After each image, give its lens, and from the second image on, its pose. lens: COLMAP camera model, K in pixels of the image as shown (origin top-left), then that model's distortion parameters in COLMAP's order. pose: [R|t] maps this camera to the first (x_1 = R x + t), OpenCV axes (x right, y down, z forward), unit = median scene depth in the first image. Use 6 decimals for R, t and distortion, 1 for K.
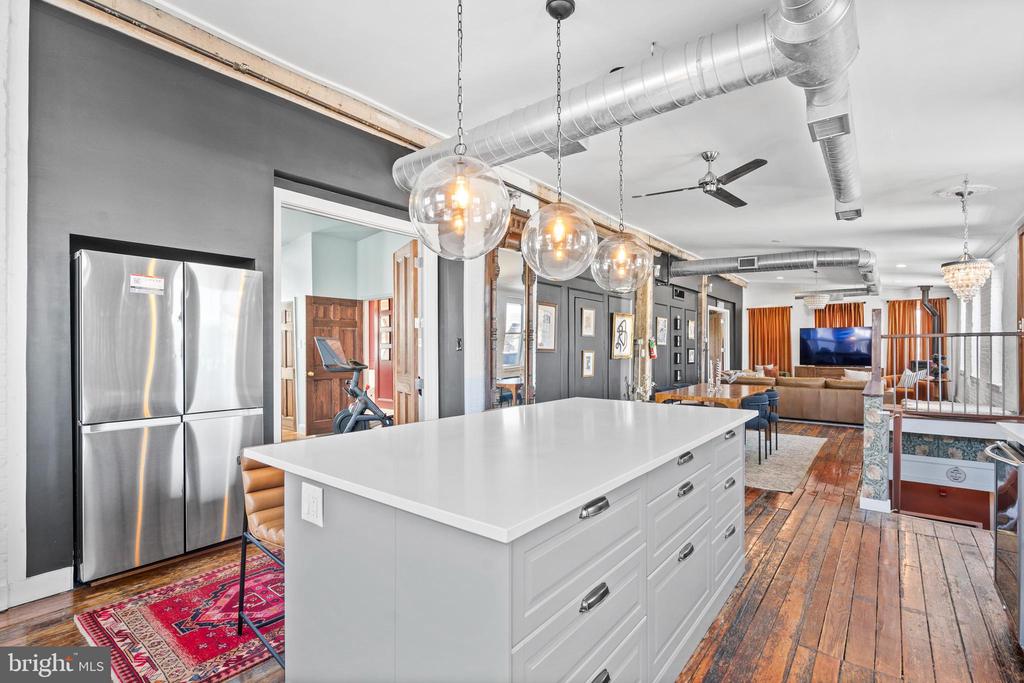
lens RADIAL K [[474.3, 0, 514.2], [0, 474.3, 348.8], [0, 0, 1]] dist [0.001334, 0.000276]
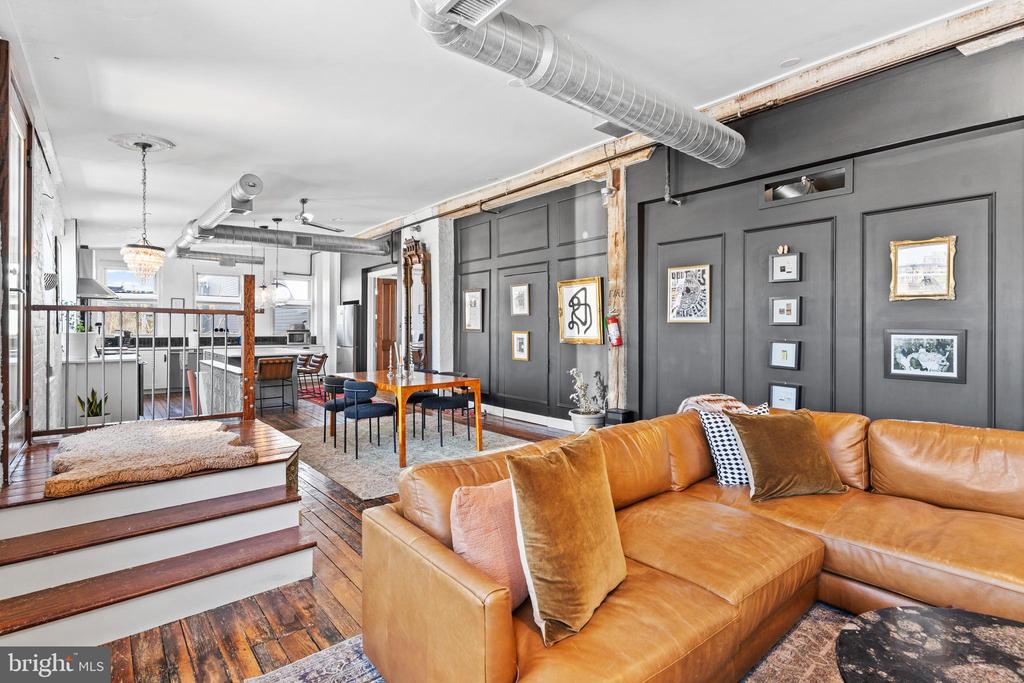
lens RADIAL K [[480.4, 0, 513.2], [0, 480.4, 328.8], [0, 0, 1]] dist [-0.001387, 0.000076]
pose [[-0.195696, 0.001742, -0.980663, 0.837170], [-0.001373, 0.999997, 0.002050, -0.002198], [0.980664, 0.001747, -0.195693, 0.925633]]
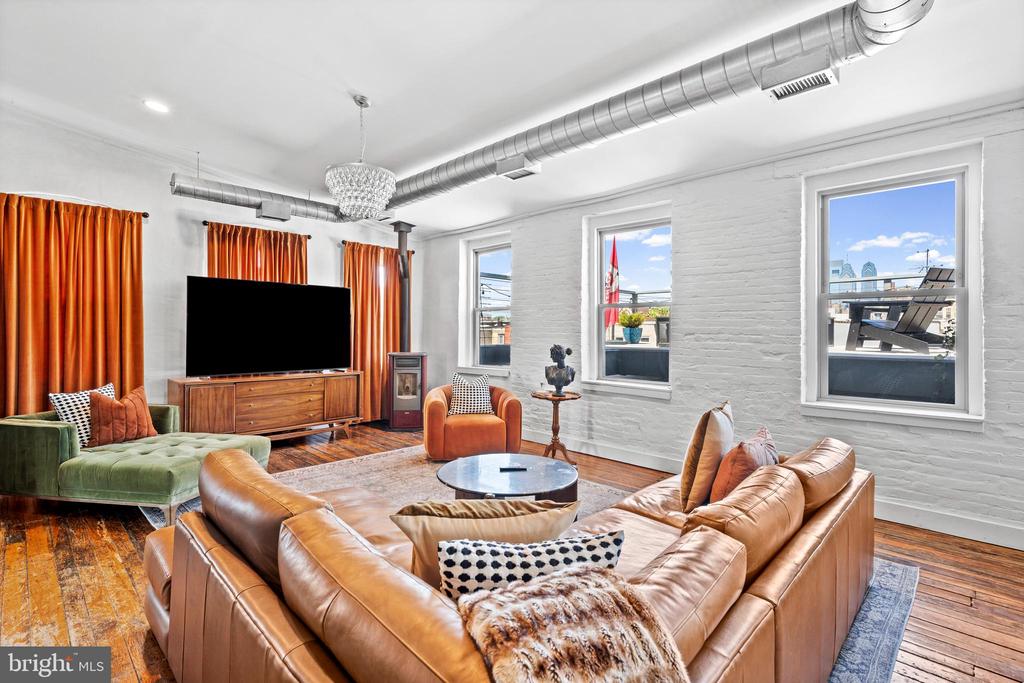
lens RADIAL K [[480.4, 0, 513.2], [0, 480.4, 328.8], [0, 0, 1]] dist [-0.001387, 0.000076]
pose [[0.088702, 0.000972, 0.996058, 0.359133], [-0.006343, 0.999980, -0.000411, -0.006387], [-0.996038, -0.006281, 0.088707, 0.999405]]
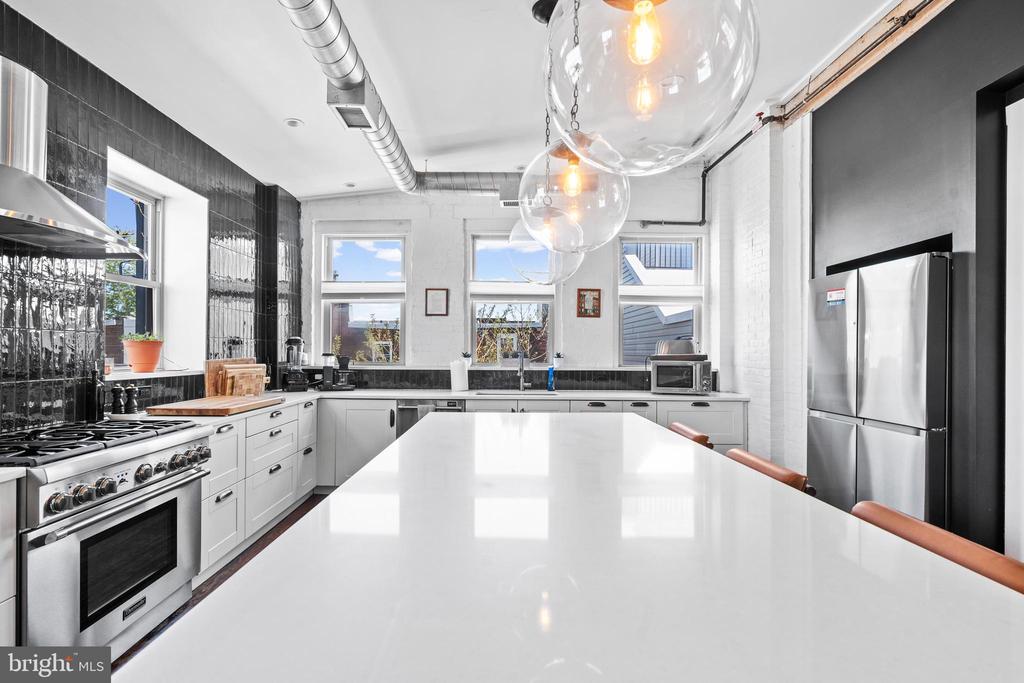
lens RADIAL K [[466.9, 0, 509.3], [0, 466.9, 348.9], [0, 0, 1]] dist [-0.003439, -0.000352]
pose [[-0.777990, -0.002603, -0.628272, 0.167265], [-0.002356, 0.999996, -0.001225, -0.001633], [0.628273, 0.000527, -0.777993, 0.405522]]
